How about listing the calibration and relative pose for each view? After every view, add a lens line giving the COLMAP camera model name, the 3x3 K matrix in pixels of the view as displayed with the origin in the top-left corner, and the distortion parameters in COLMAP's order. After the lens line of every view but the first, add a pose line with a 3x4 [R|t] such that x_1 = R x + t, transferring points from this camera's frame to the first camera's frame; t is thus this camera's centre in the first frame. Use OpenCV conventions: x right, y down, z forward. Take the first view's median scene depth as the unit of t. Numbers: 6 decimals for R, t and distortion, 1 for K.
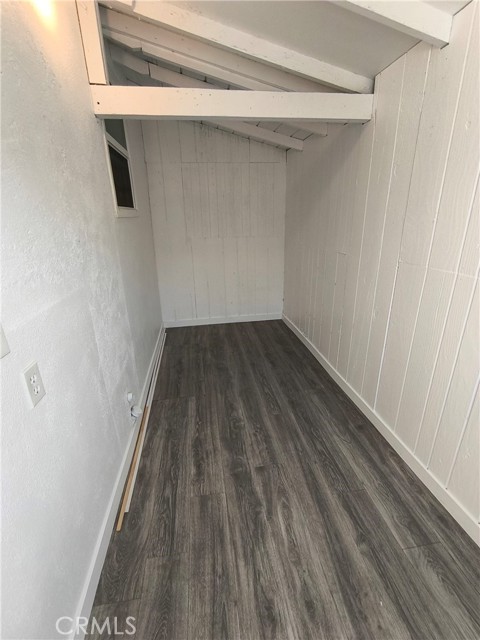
lens RADIAL K [[291.3, 0, 240.4], [0, 291.3, 320.6], [0, 0, 1]] dist [-0.009330, 0.006894]
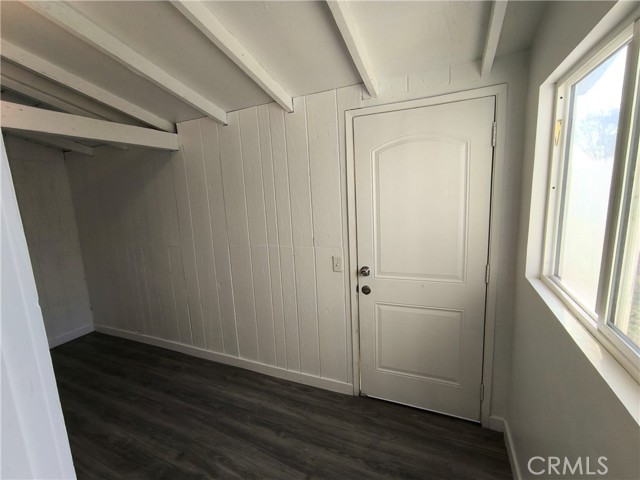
lens RADIAL K [[291.3, 0, 320.4], [0, 291.3, 242.5], [0, 0, 1]] dist [-0.009330, 0.006894]
pose [[0.538571, -0.142458, 0.830450, -0.380575], [0.316811, 0.947517, -0.042920, -0.003529], [-0.780751, 0.286211, 0.555438, -0.159441]]
